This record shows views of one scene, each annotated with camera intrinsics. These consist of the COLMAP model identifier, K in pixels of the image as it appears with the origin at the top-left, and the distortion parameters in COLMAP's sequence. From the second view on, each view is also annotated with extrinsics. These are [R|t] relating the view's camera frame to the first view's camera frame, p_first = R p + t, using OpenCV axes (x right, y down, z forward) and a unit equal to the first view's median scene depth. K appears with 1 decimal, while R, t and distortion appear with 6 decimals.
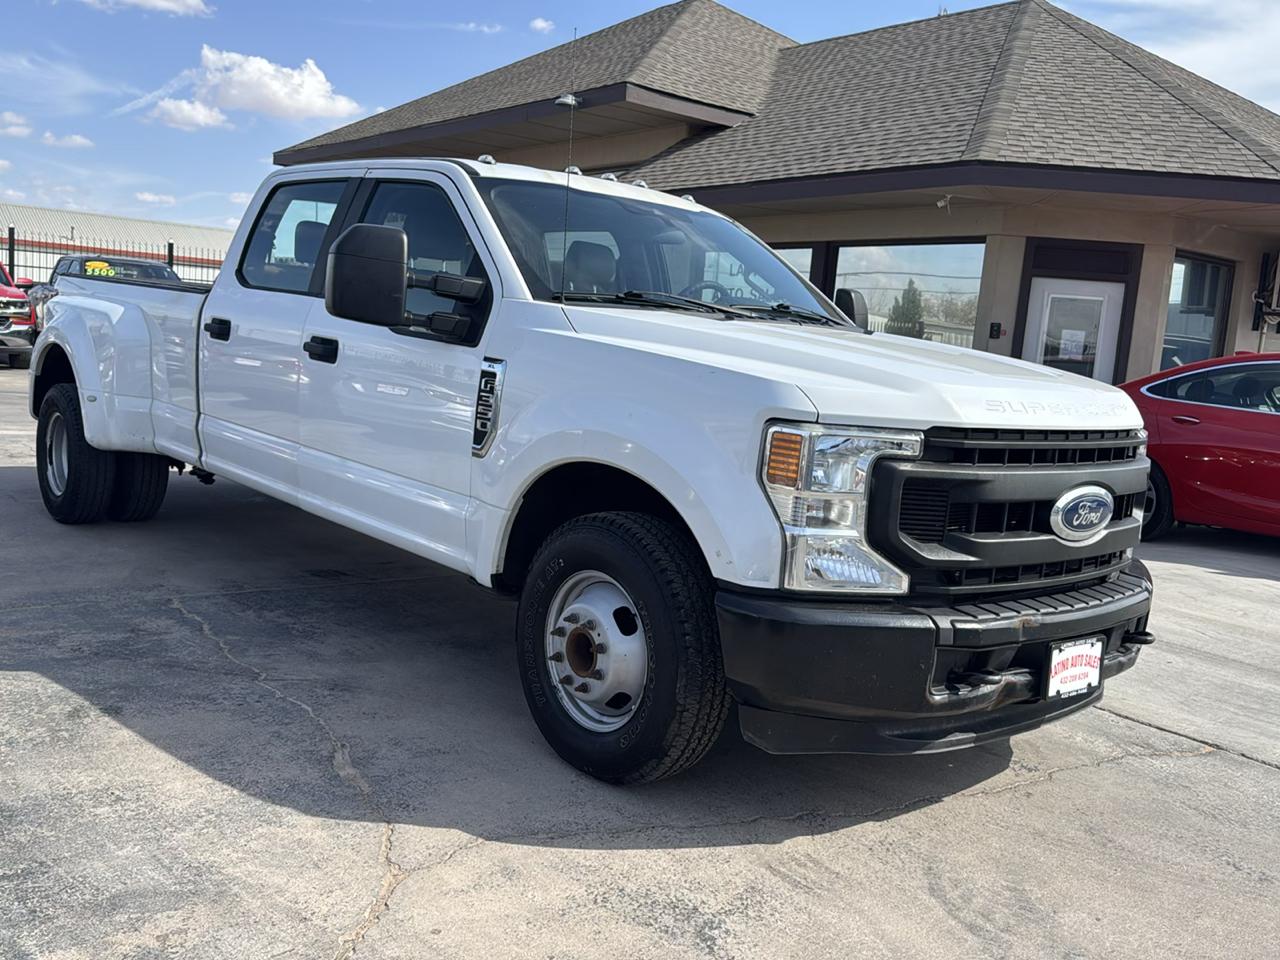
lens RADIAL K [[1139.3, 0, 638.6], [0, 1139.3, 483.4], [0, 0, 1]] dist [0.058437, -0.111334]
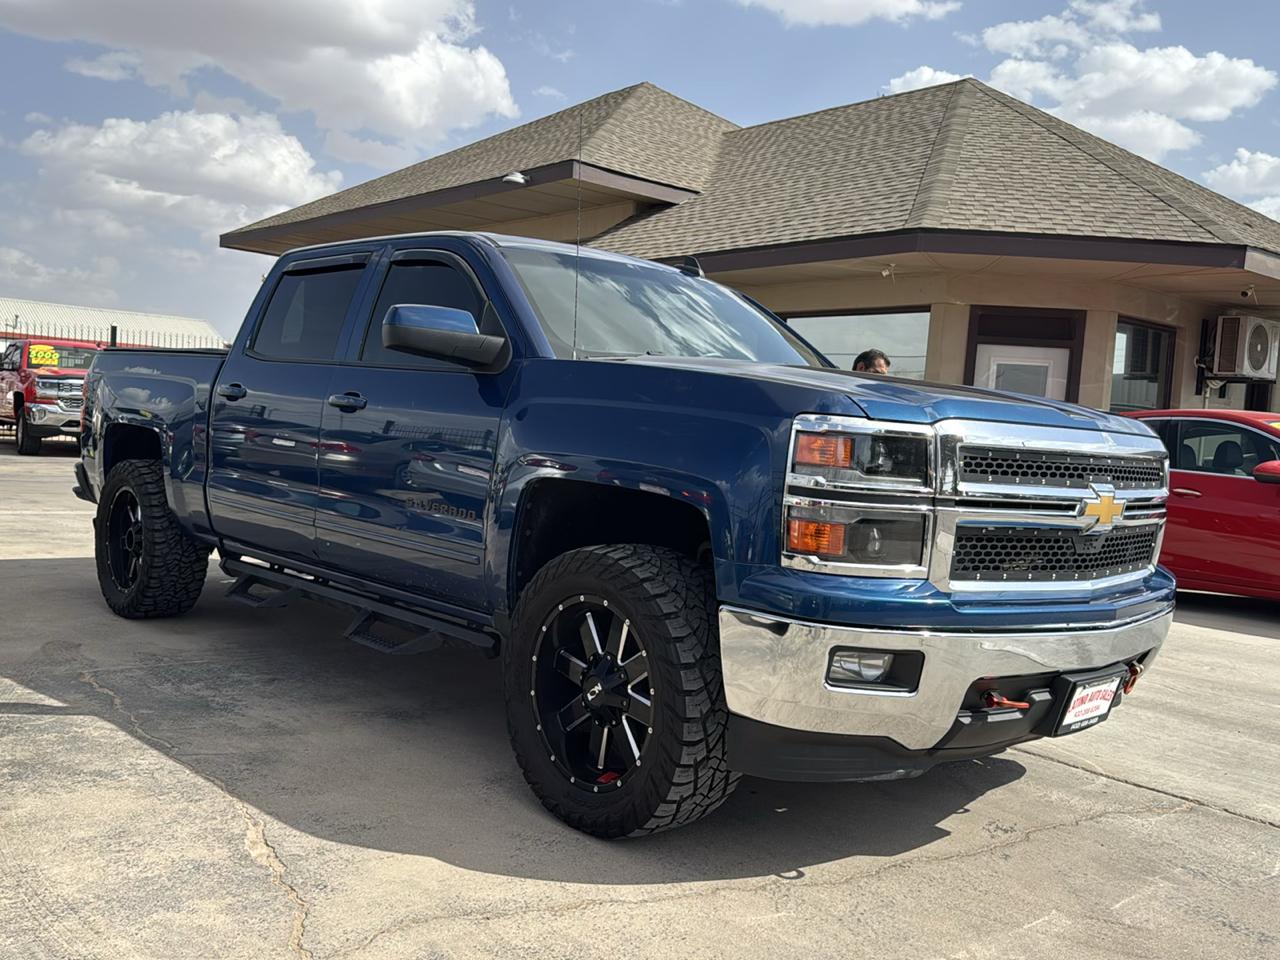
lens RADIAL K [[1128.2, 0, 638.0], [0, 1128.2, 485.1], [0, 0, 1]] dist [0.127994, -0.266428]
pose [[0.999111, -0.014490, 0.039599, 0.002951], [0.017292, 0.997300, -0.071364, 0.009448], [-0.038458, 0.071985, 0.996664, 0.019603]]
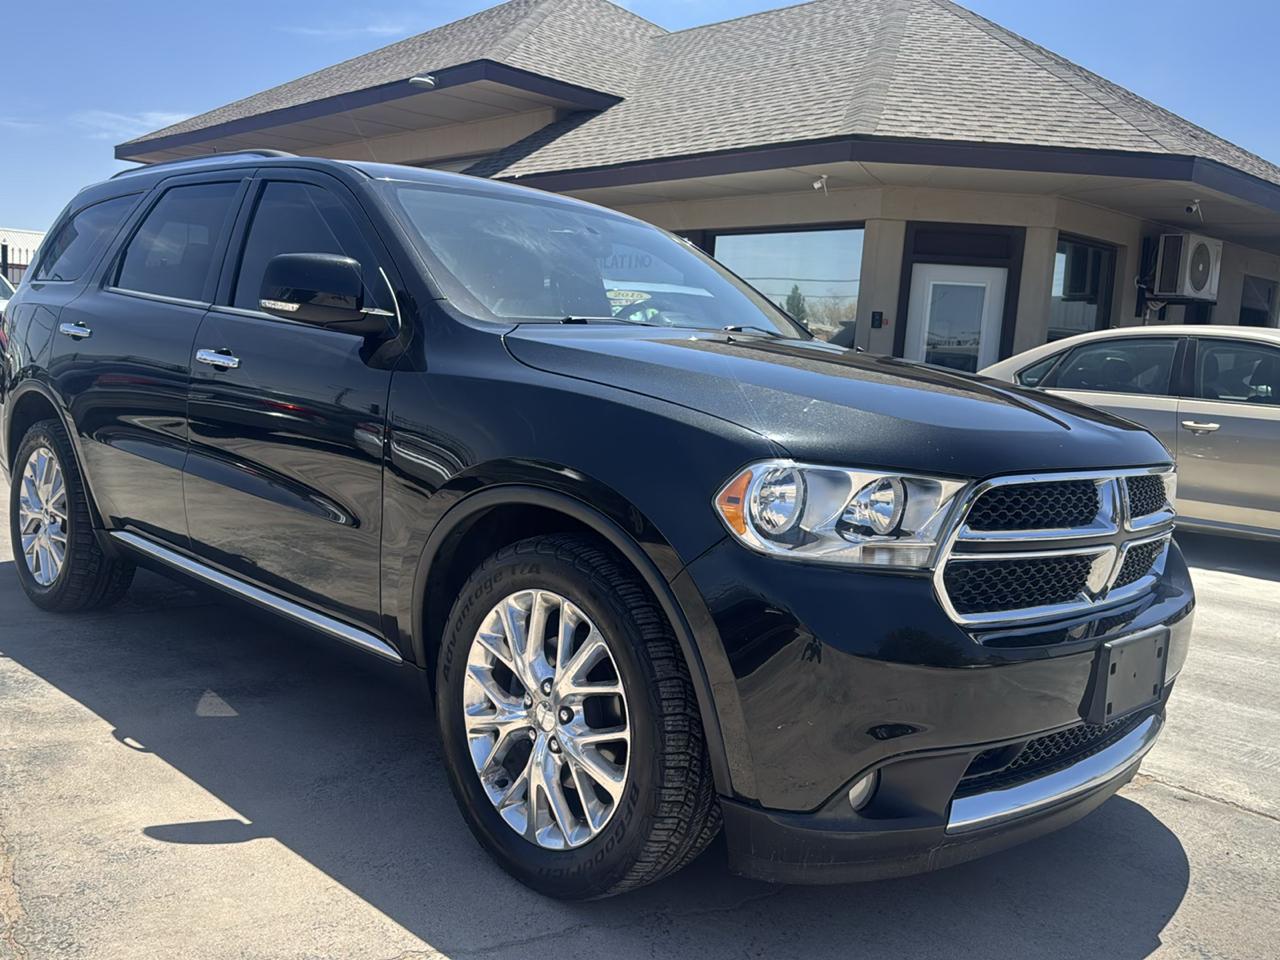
lens RADIAL K [[1133.8, 0, 640.0], [0, 1133.8, 480.0], [0, 0, 1]] dist [0.131922, -0.289647]
pose [[0.995269, -0.024974, 0.093895, 0.021291], [0.026009, 0.999614, -0.009815, 0.004164], [-0.093613, 0.012210, 0.995534, 0.069798]]
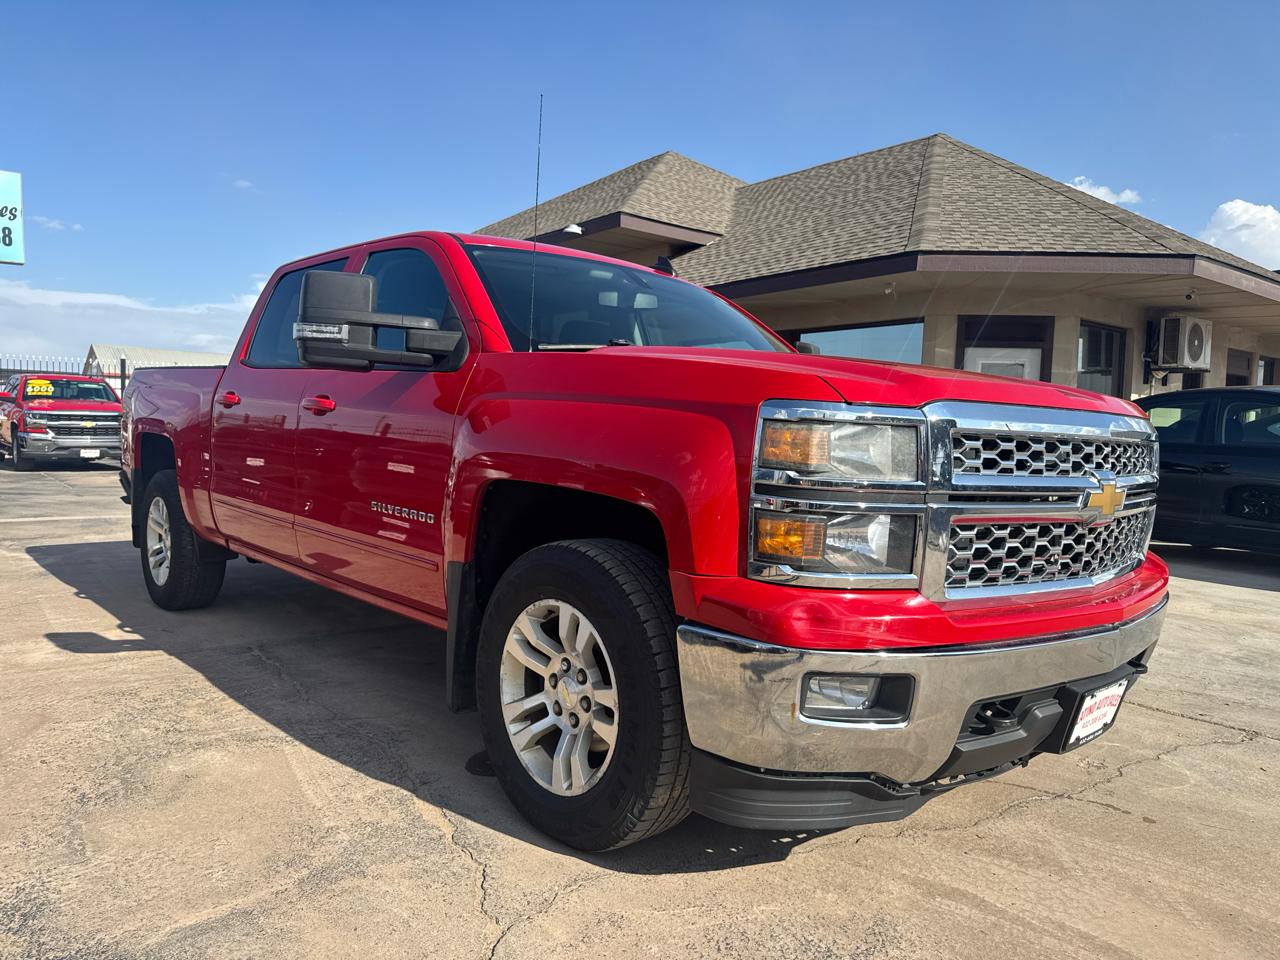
lens RADIAL K [[893.5, 0, 640.9], [0, 893.5, 483.0], [0, 0, 1]] dist [0.074770, -0.153809]
pose [[0.998597, -0.050903, 0.014558, -0.019660], [0.051782, 0.996322, -0.068268, 0.009724], [-0.011029, 0.068926, 0.997561, 0.058401]]
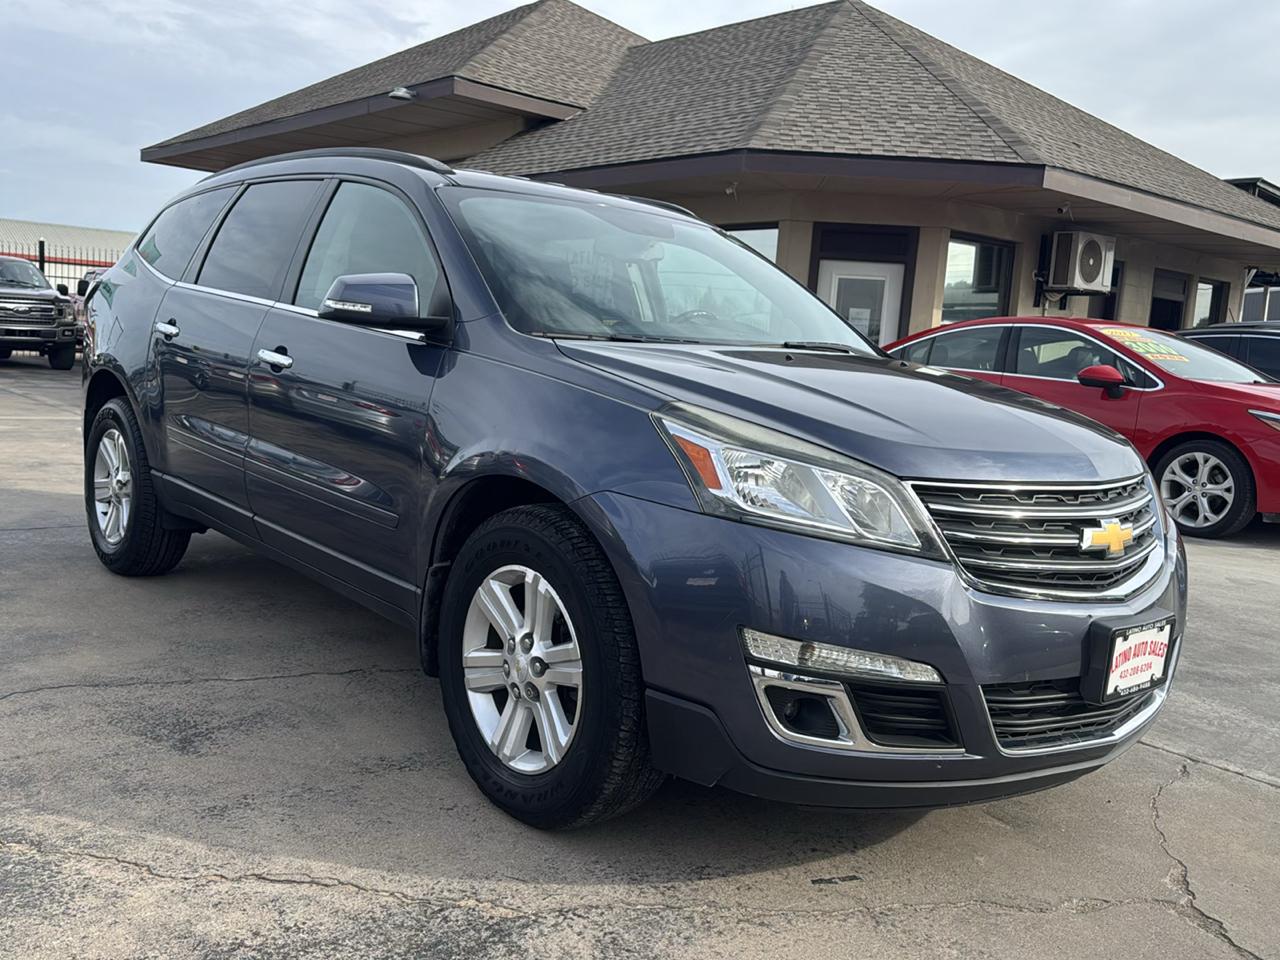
lens RADIAL K [[1133.8, 0, 640.0], [0, 1133.8, 480.0], [0, 0, 1]] dist [0.131922, -0.289647]
pose [[0.998057, -0.020103, 0.058978, 0.100988], [0.020382, 0.999784, -0.004136, 0.027190], [-0.058882, 0.005330, 0.998251, -0.056605]]
